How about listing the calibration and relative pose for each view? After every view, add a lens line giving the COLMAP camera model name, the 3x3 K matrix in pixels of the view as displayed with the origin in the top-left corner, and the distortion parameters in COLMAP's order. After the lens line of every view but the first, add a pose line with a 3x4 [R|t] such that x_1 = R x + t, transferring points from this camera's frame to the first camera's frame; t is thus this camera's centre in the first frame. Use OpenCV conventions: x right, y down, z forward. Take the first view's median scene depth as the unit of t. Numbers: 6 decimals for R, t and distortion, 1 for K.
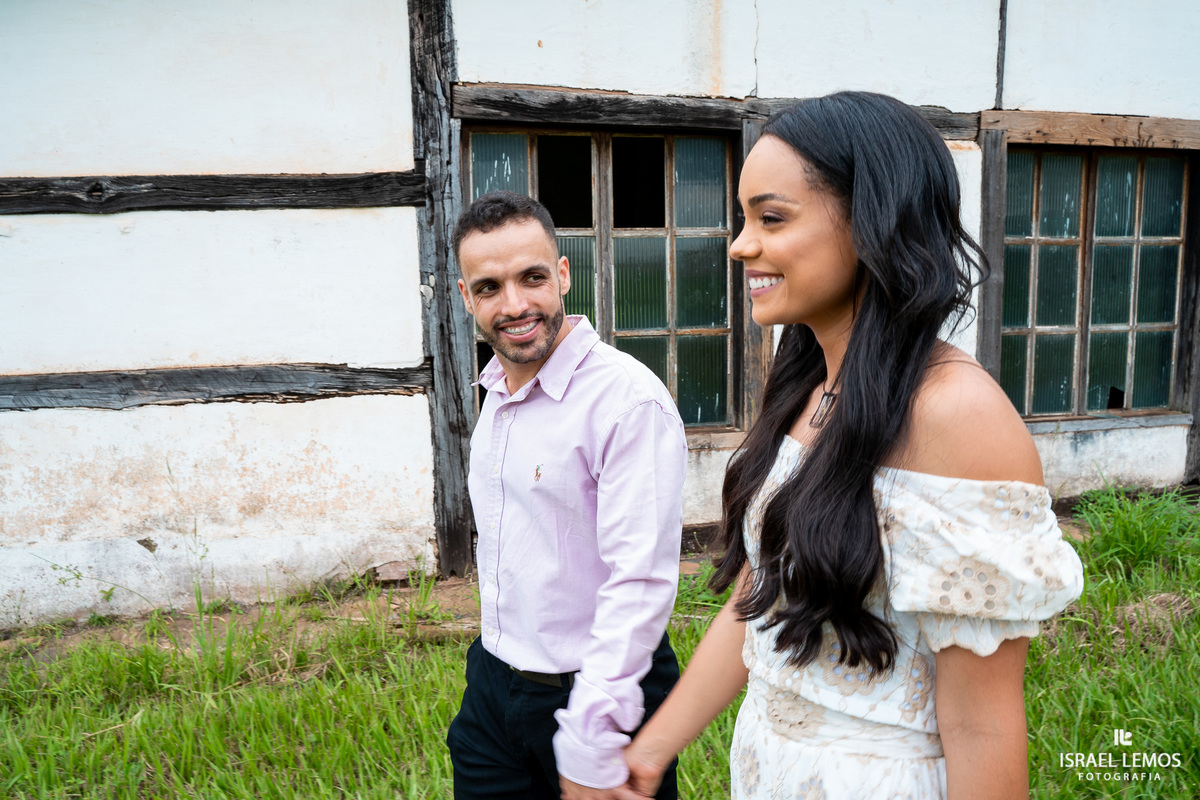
lens RADIAL K [[1002.6, 0, 599.6], [0, 1002.6, 405.6], [0, 0, 1]] dist [-0.118313, 0.097041]
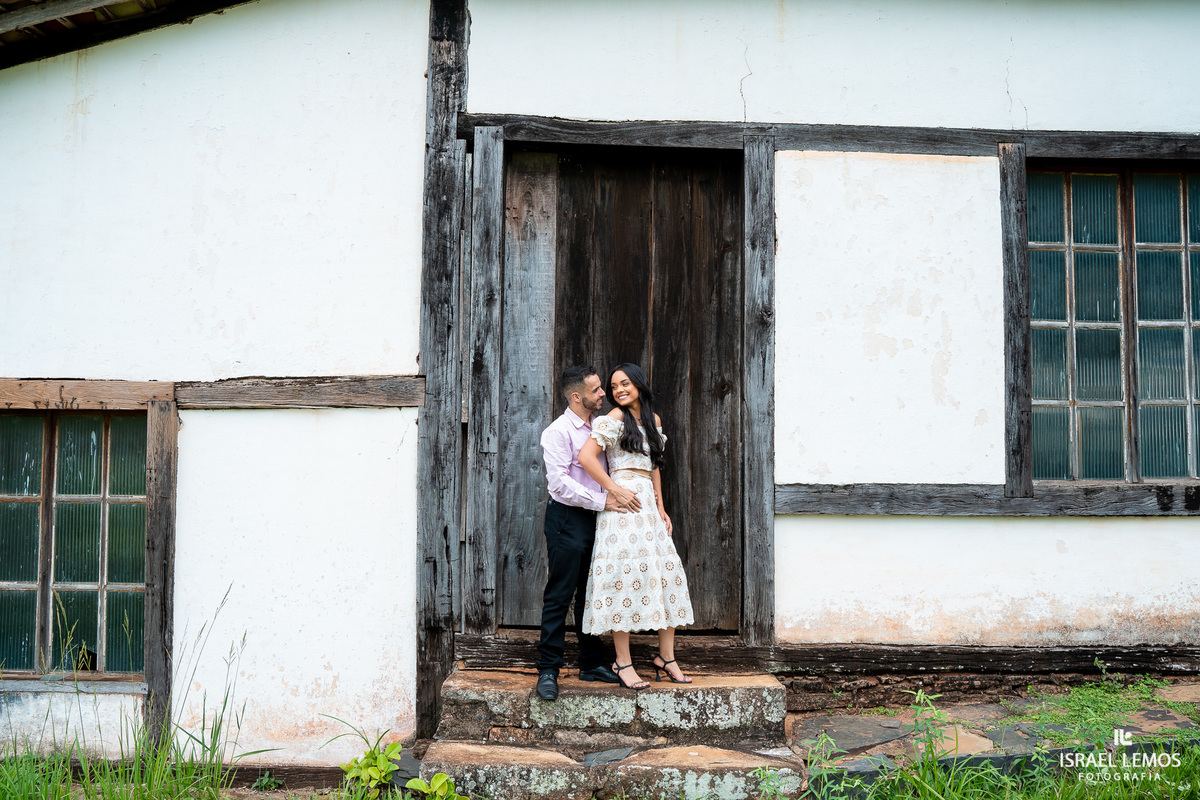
lens RADIAL K [[1002.6, 0, 603.8], [0, 1002.6, 392.0], [0, 0, 1]] dist [-0.118313, 0.097041]
pose [[0.973633, 0.002525, -0.228106, 1.284289], [-0.047772, 0.980024, -0.193057, -0.108954], [0.223061, 0.198864, 0.954304, 0.142157]]
